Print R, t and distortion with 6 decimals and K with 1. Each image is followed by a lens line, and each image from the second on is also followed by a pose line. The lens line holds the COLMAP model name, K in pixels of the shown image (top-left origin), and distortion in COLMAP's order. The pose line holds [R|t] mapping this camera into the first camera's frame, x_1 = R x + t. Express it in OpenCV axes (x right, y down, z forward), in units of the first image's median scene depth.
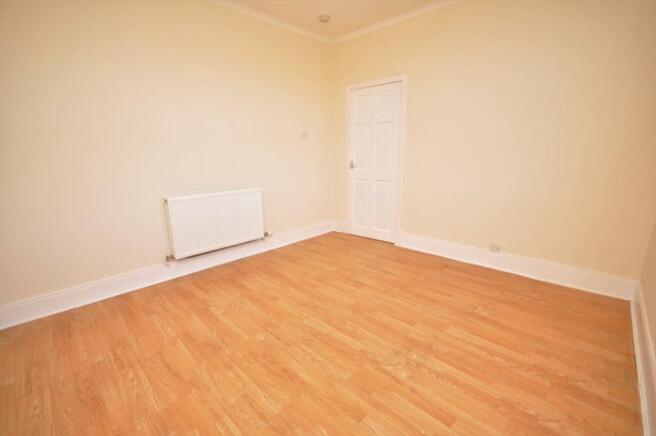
lens RADIAL K [[290.0, 0, 324.5], [0, 290.0, 223.0], [0, 0, 1]] dist [-0.000021, -0.000175]
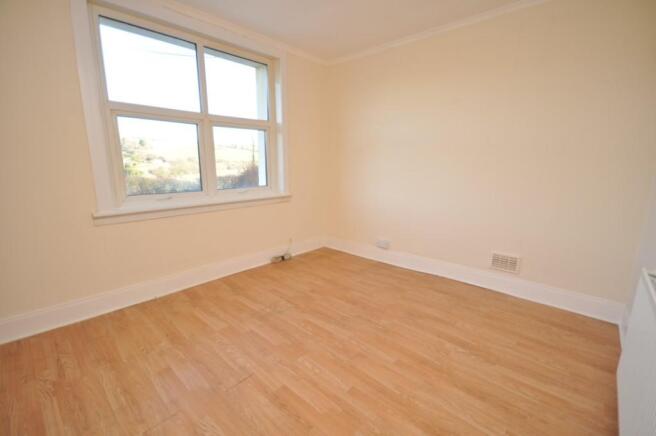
lens RADIAL K [[285.0, 0, 328.5], [0, 285.0, 204.3], [0, 0, 1]] dist [0.000157, 0.000031]
pose [[-0.999140, 0.009272, -0.040426, 0.053432], [-0.006761, 0.925243, 0.379316, -0.480535], [0.040921, 0.379262, -0.924384, 1.777589]]
